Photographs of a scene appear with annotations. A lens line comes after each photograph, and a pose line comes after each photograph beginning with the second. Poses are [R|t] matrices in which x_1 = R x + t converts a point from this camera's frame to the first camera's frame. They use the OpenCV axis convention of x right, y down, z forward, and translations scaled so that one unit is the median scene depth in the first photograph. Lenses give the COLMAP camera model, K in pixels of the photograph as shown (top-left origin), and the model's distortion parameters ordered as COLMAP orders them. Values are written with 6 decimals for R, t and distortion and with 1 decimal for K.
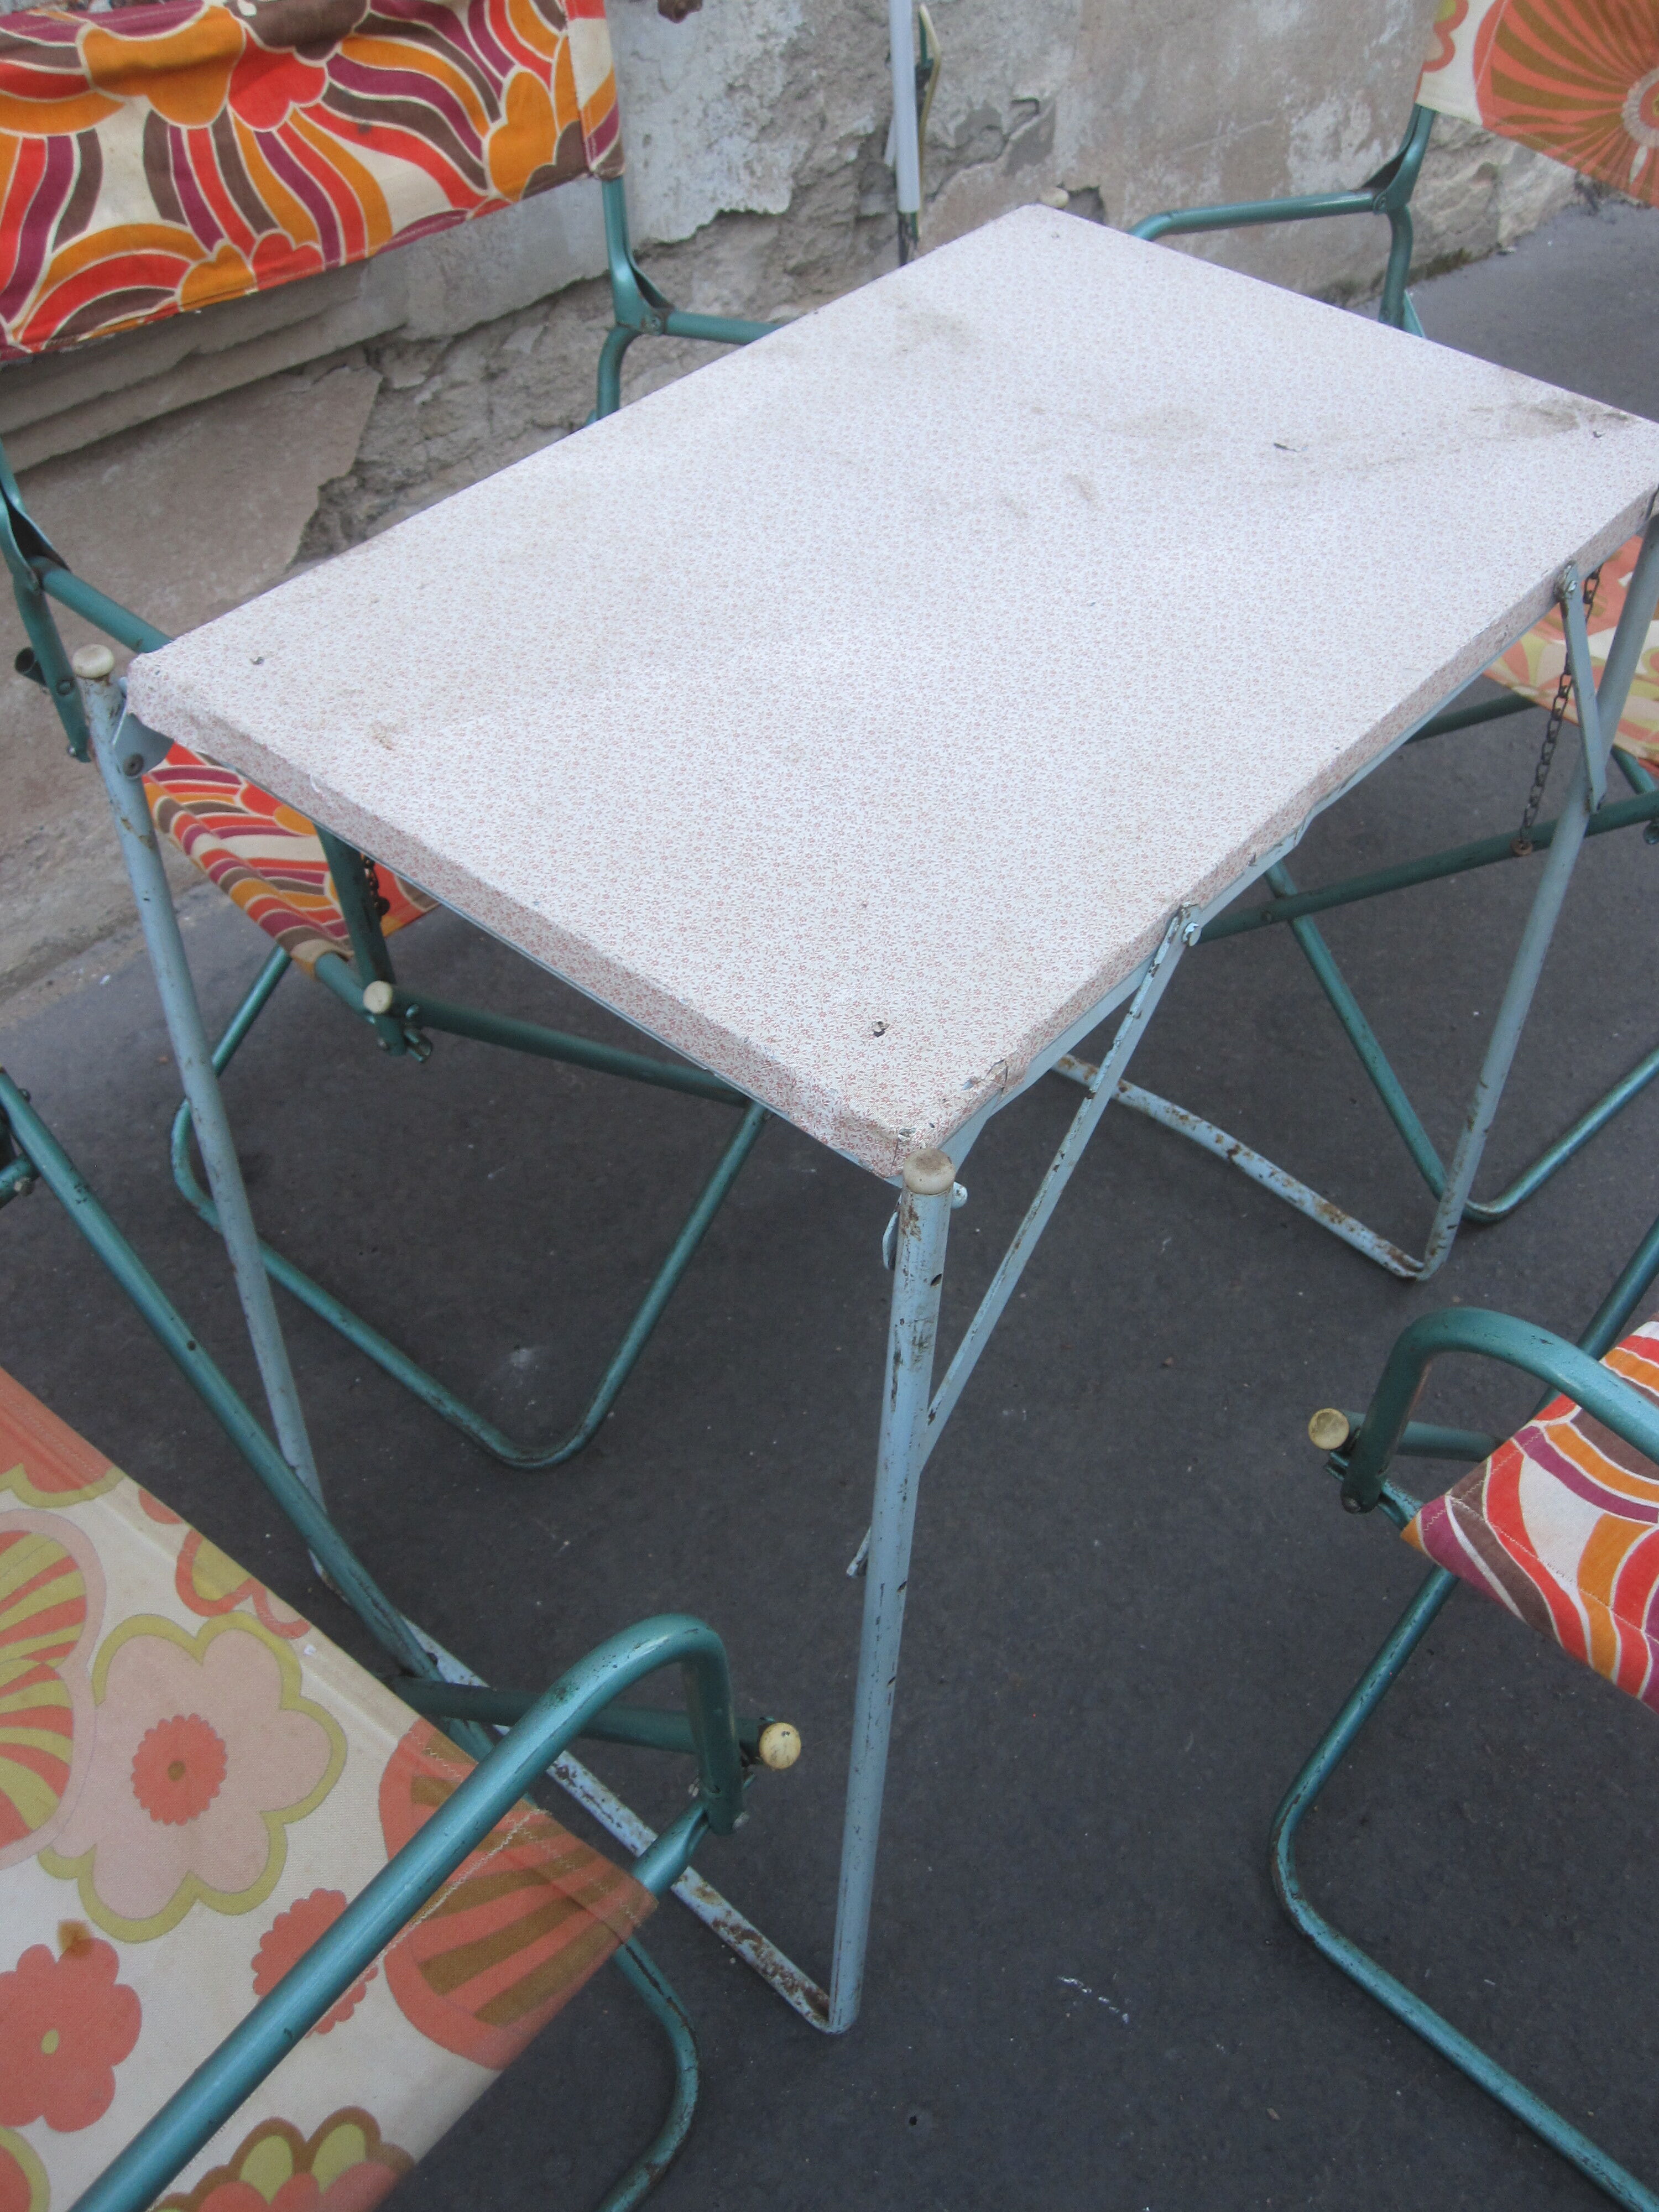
lens RADIAL K [[2171.4, 0, 847.3], [0, 2171.4, 1086.5], [0, 0, 1]] dist [-0.086830, 0.045867]
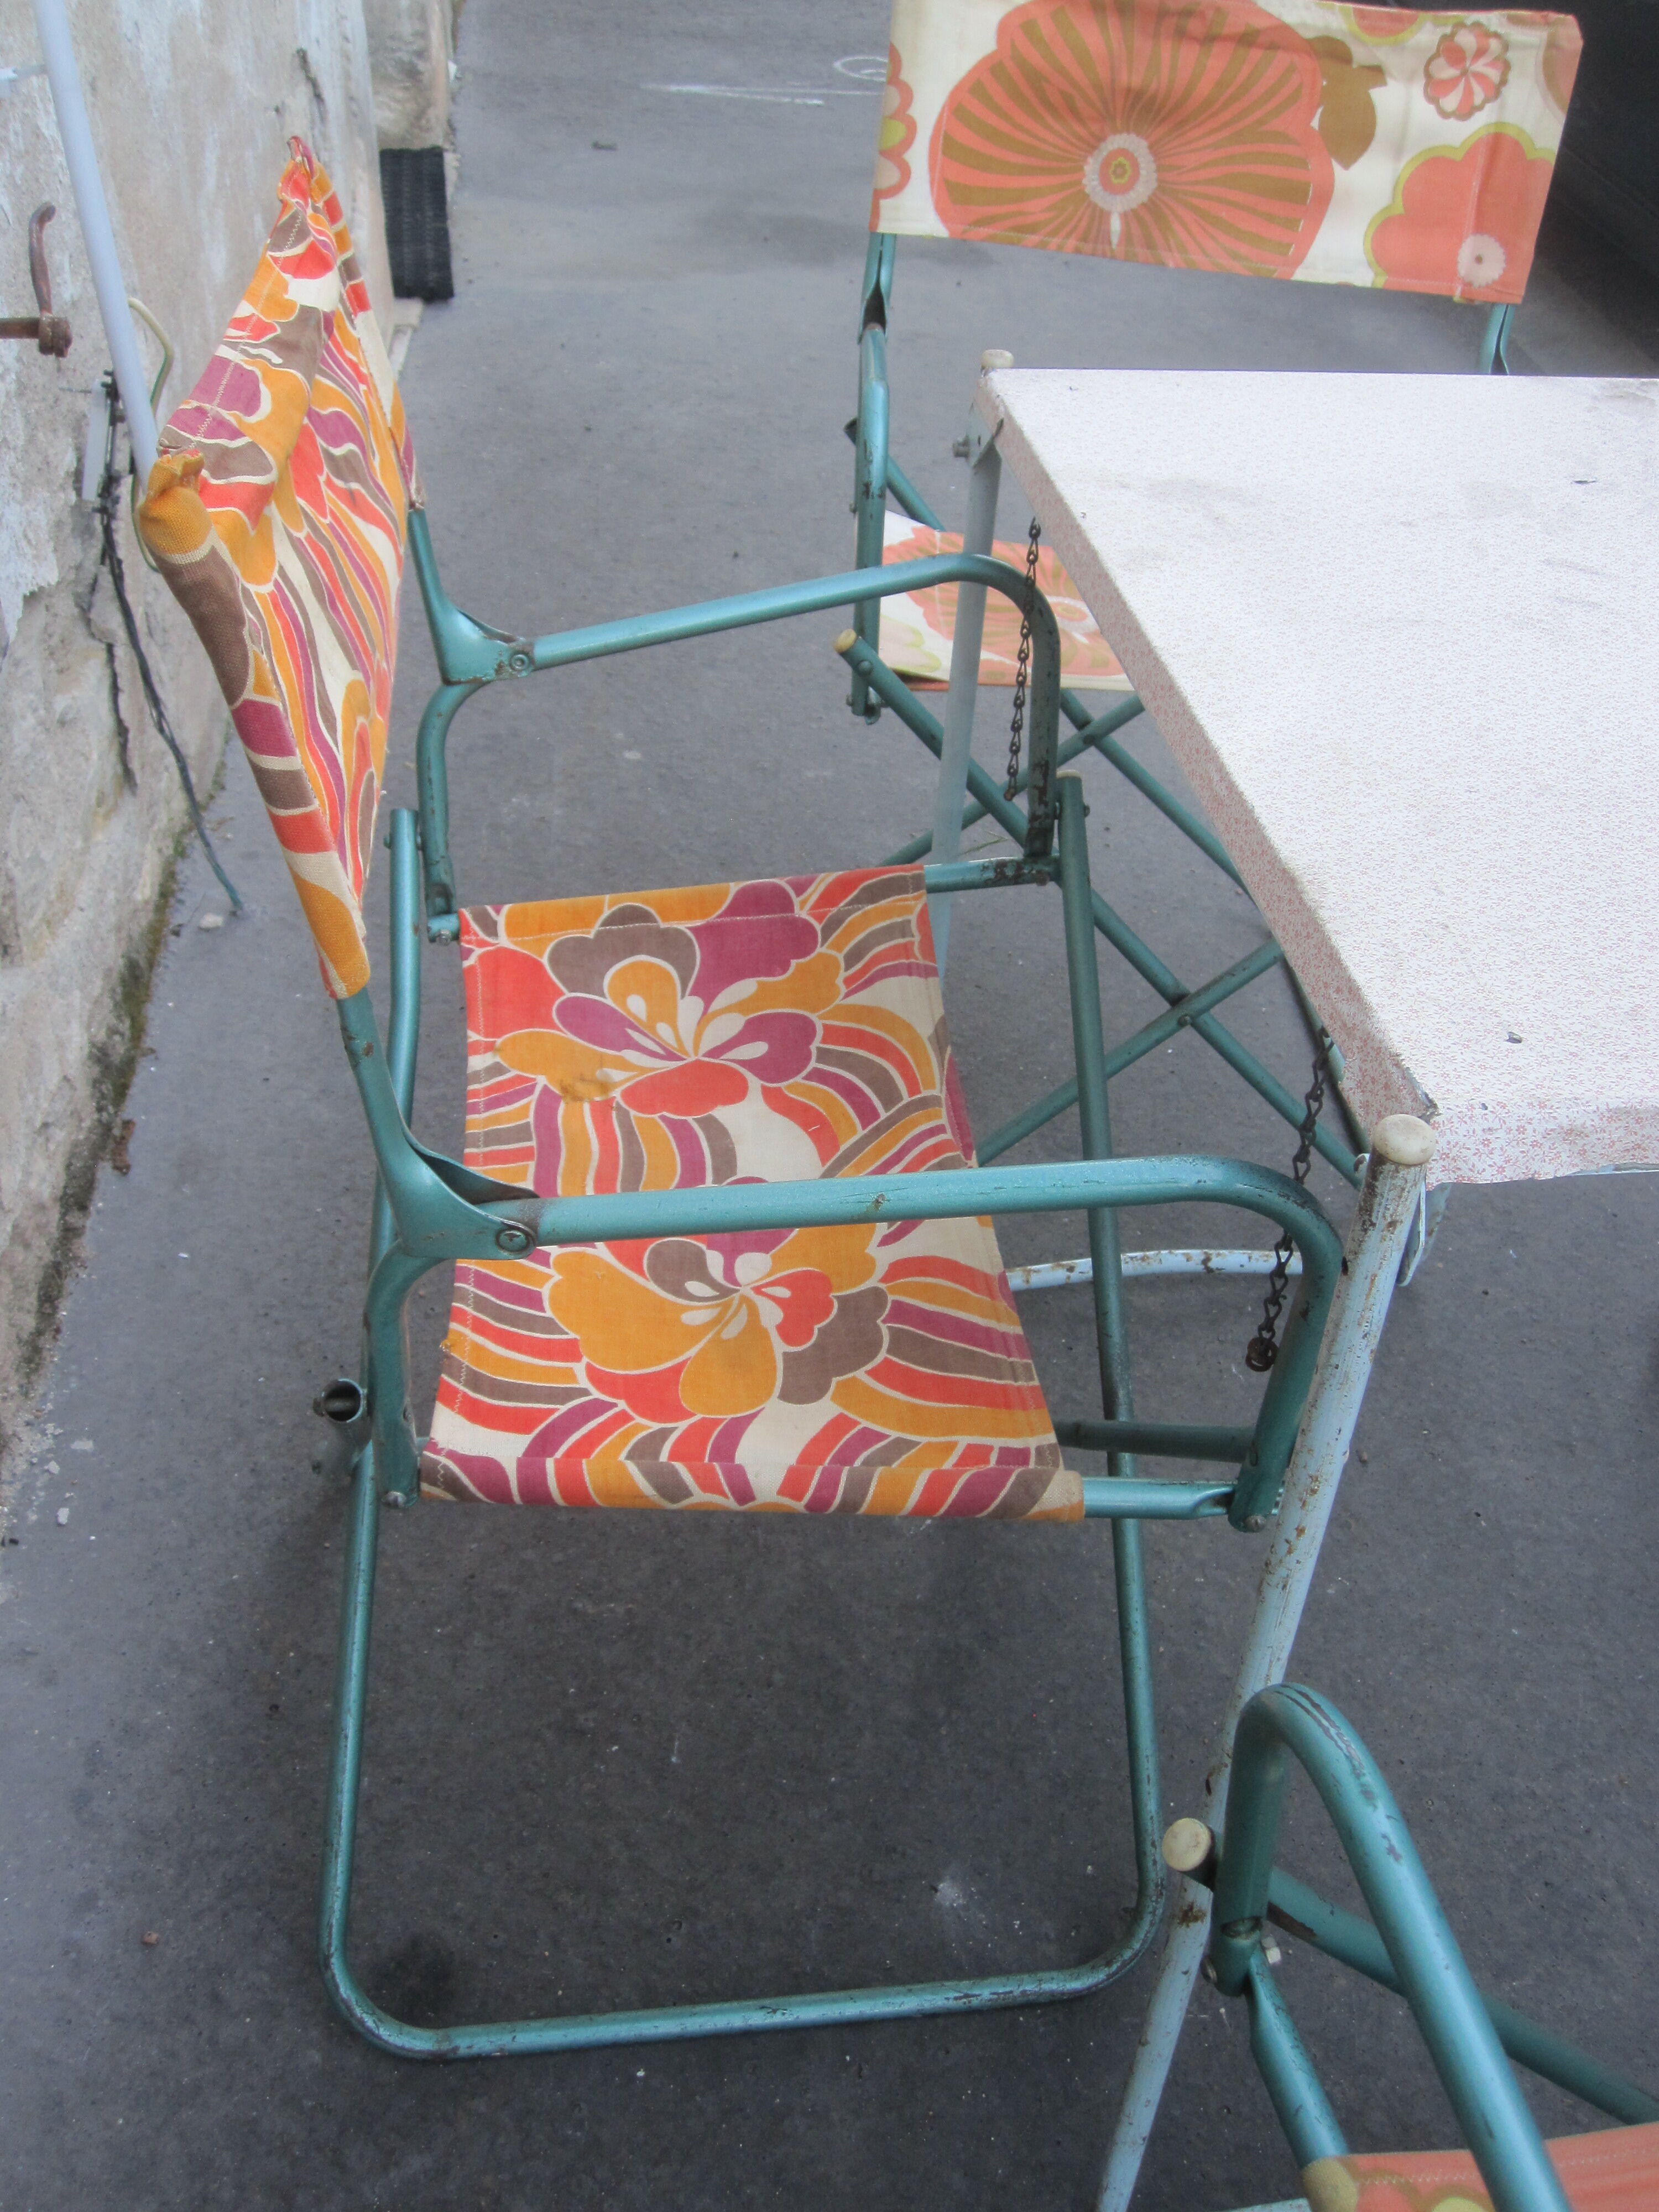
lens RADIAL K [[2171.4, 0, 847.3], [0, 2171.4, 1086.5], [0, 0, 1]] dist [-0.086830, 0.045867]
pose [[0.659496, -0.439687, 0.609705, -0.649379], [0.499071, 0.862647, 0.082267, -0.263707], [-0.562132, 0.250032, 0.788347, 0.407466]]
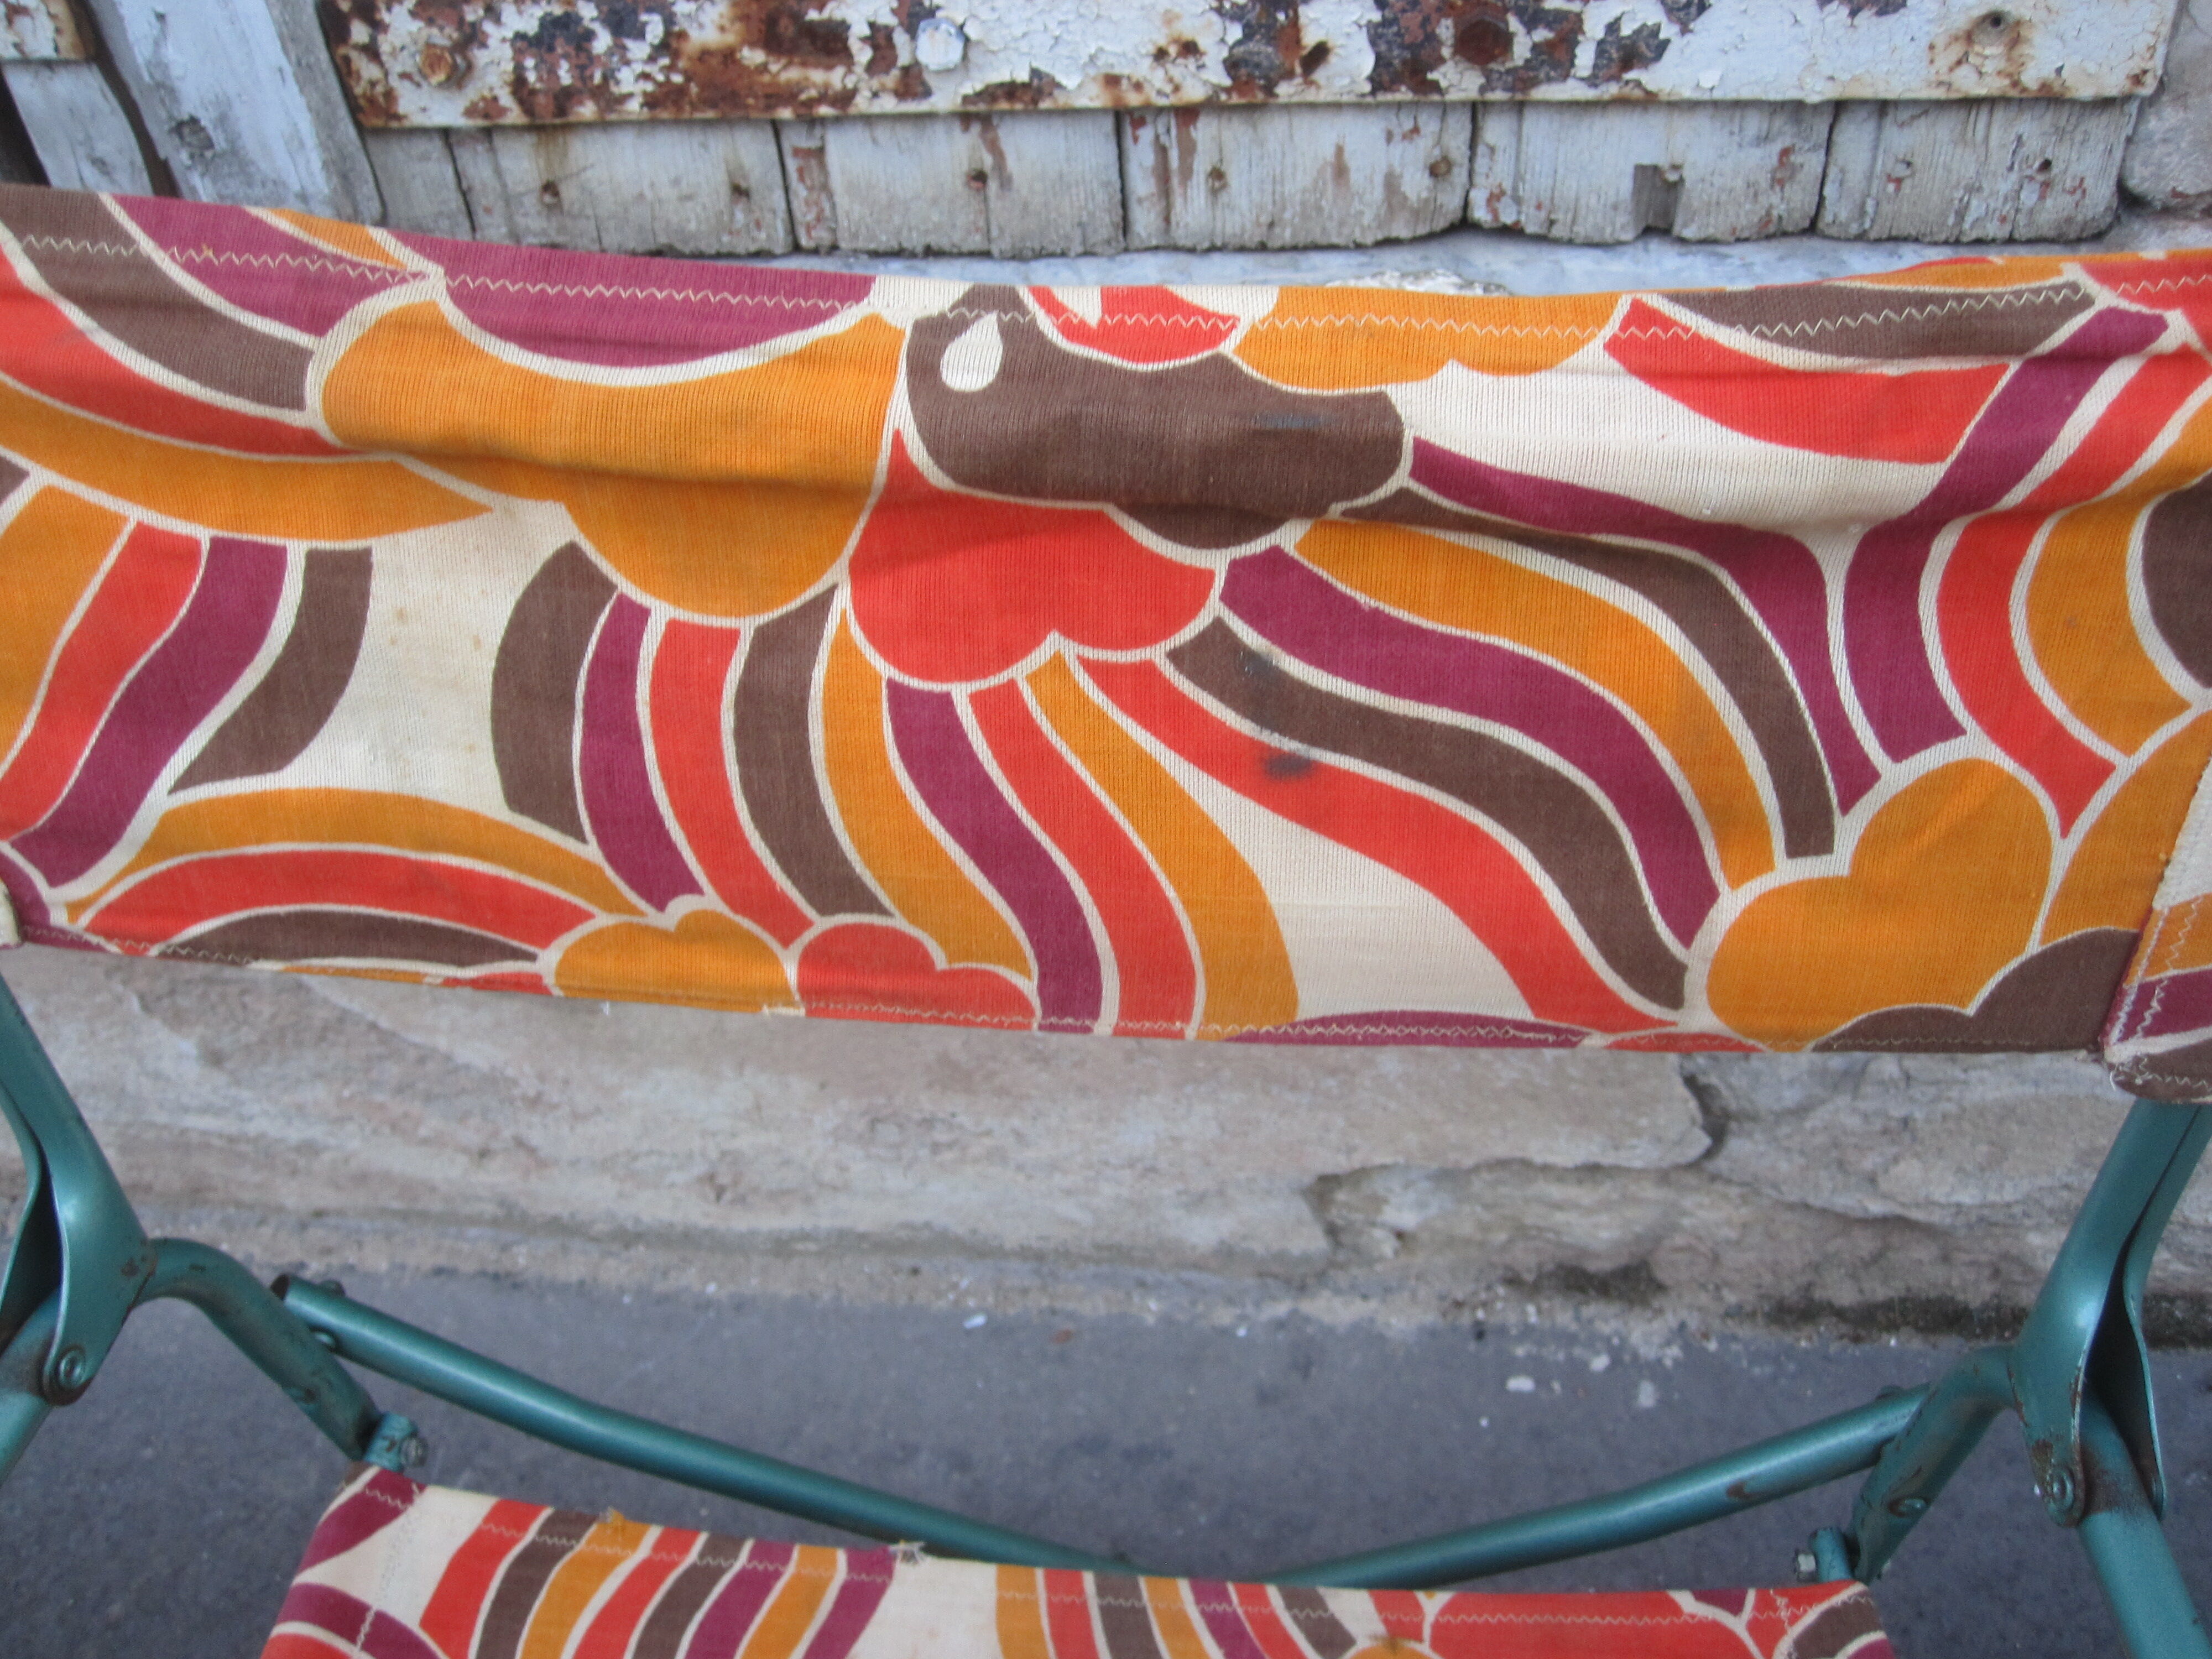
lens RADIAL K [[2171.4, 0, 1098.8], [0, 2171.4, 803.7], [0, 0, 1]] dist [-0.086830, 0.045867]
pose [[0.600100, 0.548513, -0.582249, -0.053748], [-0.501223, 0.825109, 0.260711, -0.525454], [0.623422, 0.135384, 0.770075, 0.749820]]
